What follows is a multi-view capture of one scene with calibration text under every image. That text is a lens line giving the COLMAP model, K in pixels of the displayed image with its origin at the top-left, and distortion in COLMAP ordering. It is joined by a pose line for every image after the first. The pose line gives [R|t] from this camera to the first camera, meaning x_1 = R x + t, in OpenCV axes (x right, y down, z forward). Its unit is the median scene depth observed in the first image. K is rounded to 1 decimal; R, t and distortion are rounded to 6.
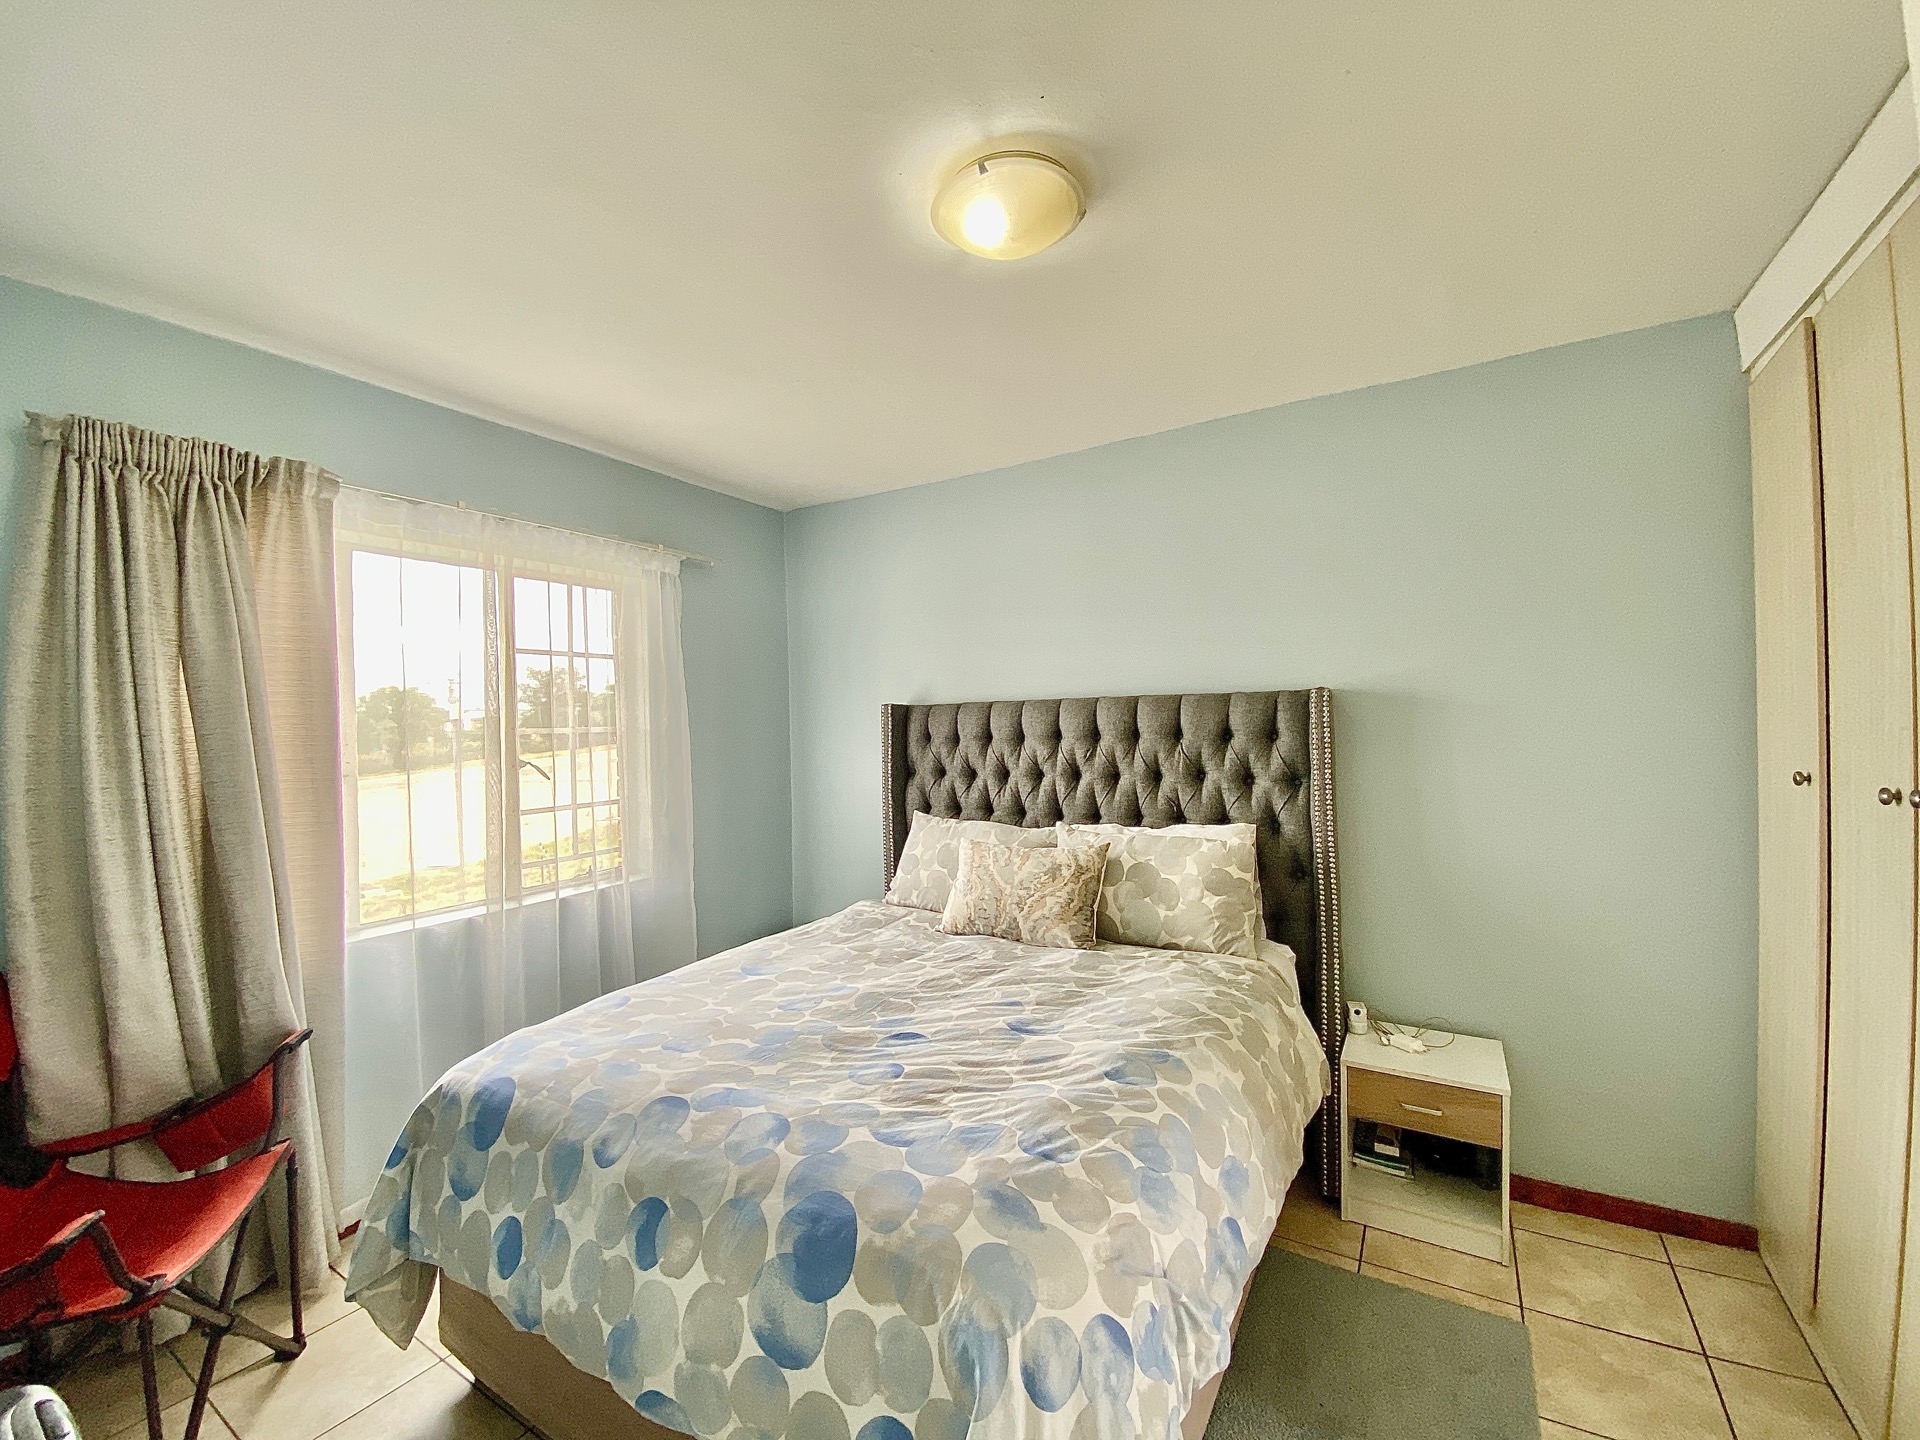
lens RADIAL K [[792.7, 0, 946.8], [0, 792.7, 715.5], [0, 0, 1]] dist [0.027125, -0.000076]
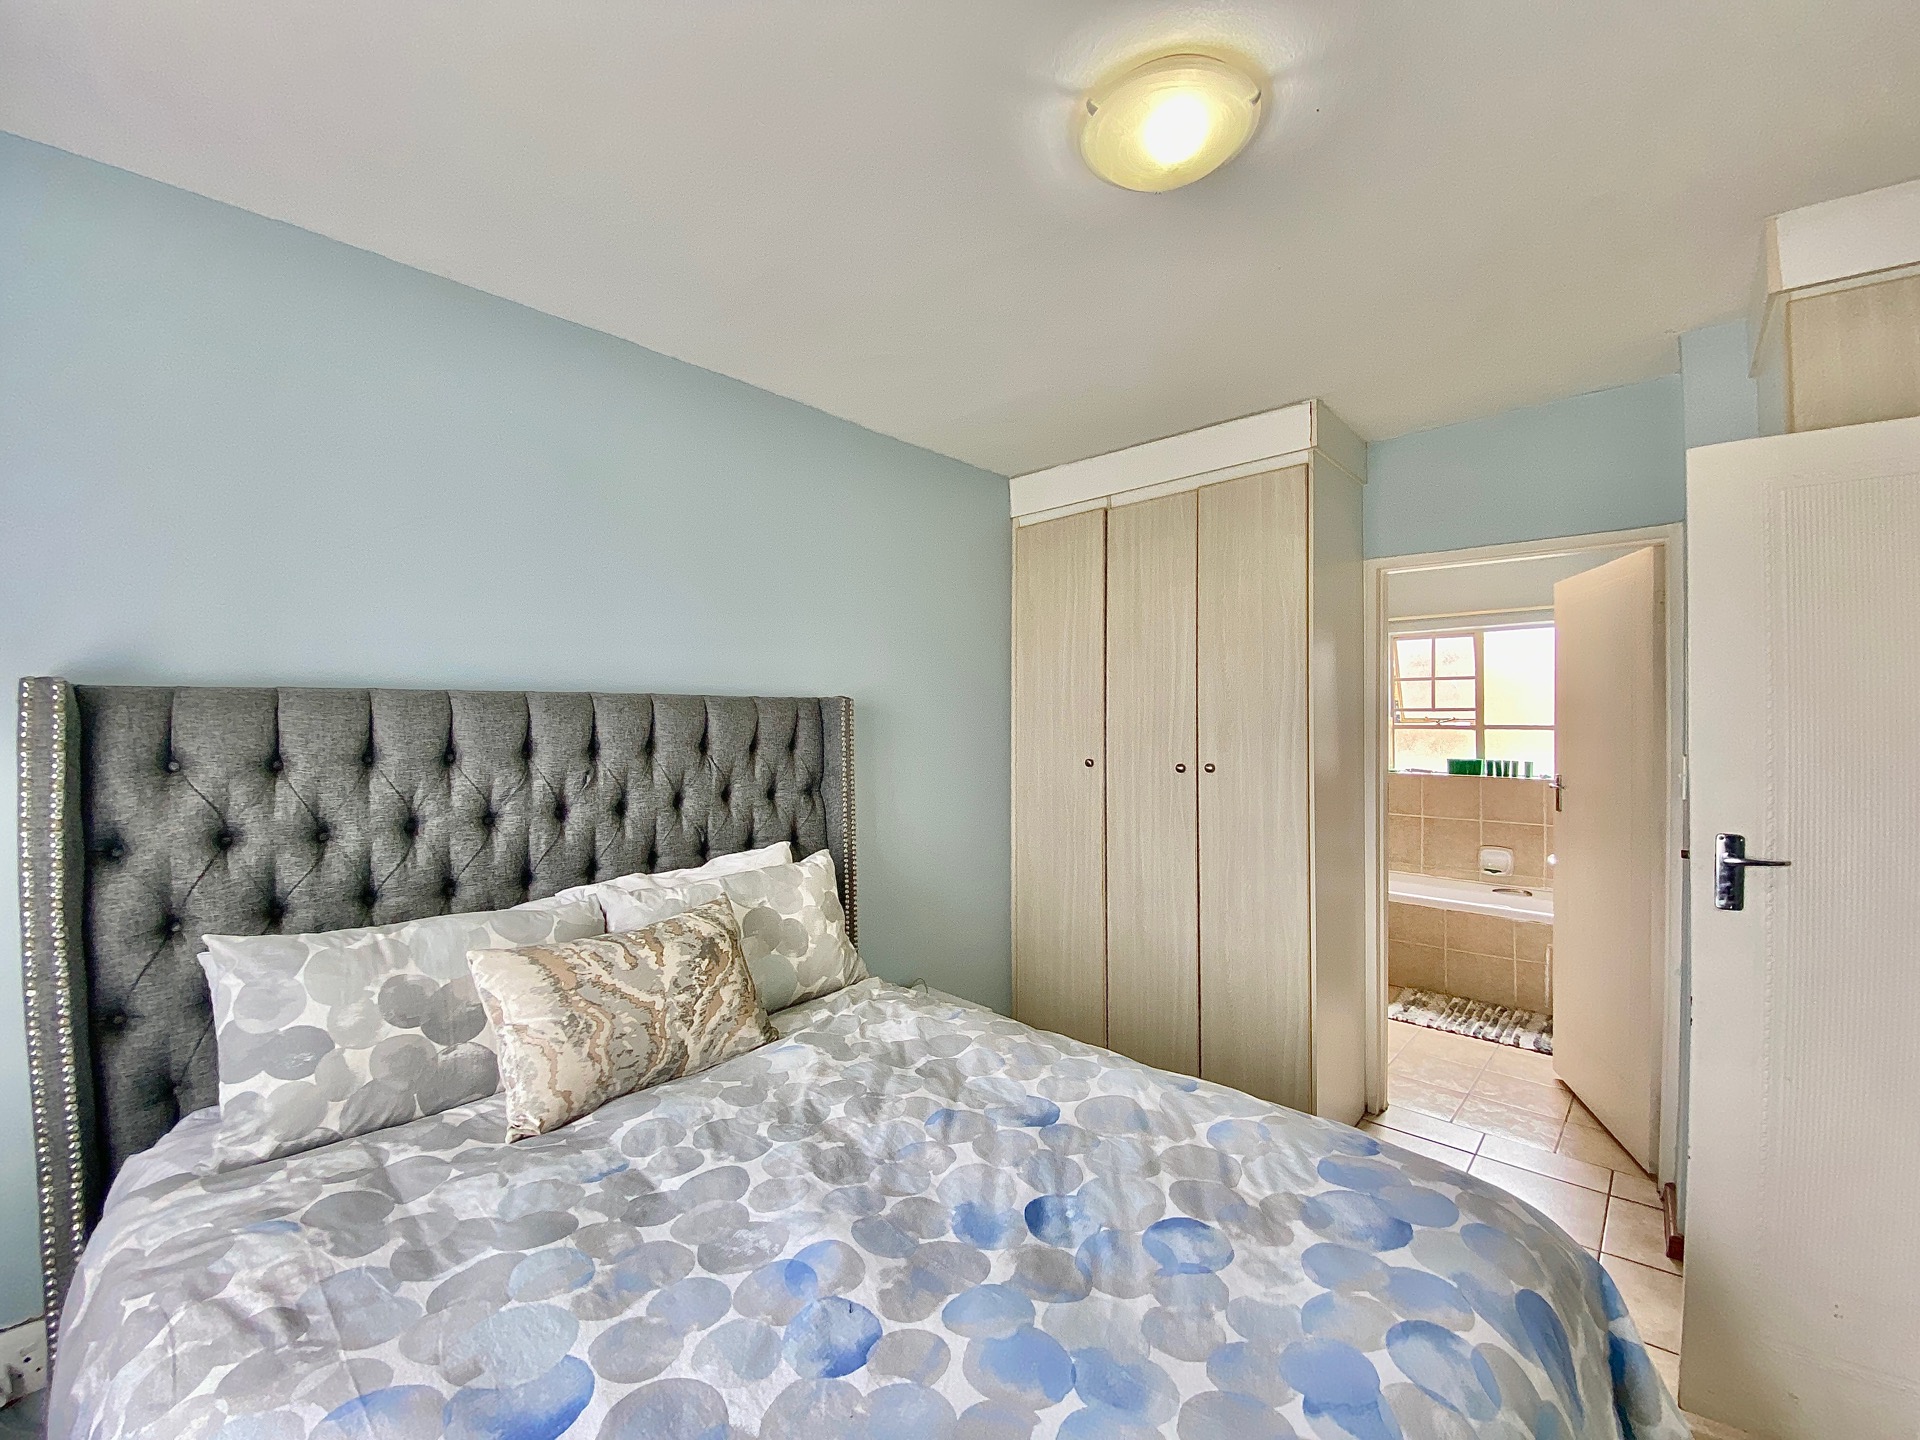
lens RADIAL K [[800.7, 0, 946.4], [0, 800.7, 715.1], [0, 0, 1]] dist [0.027412, -0.032564]
pose [[0.182882, 0.036759, 0.982447, -0.495347], [0.003270, 0.999272, -0.037998, 0.025875], [-0.983129, 0.010162, 0.182628, 0.676108]]
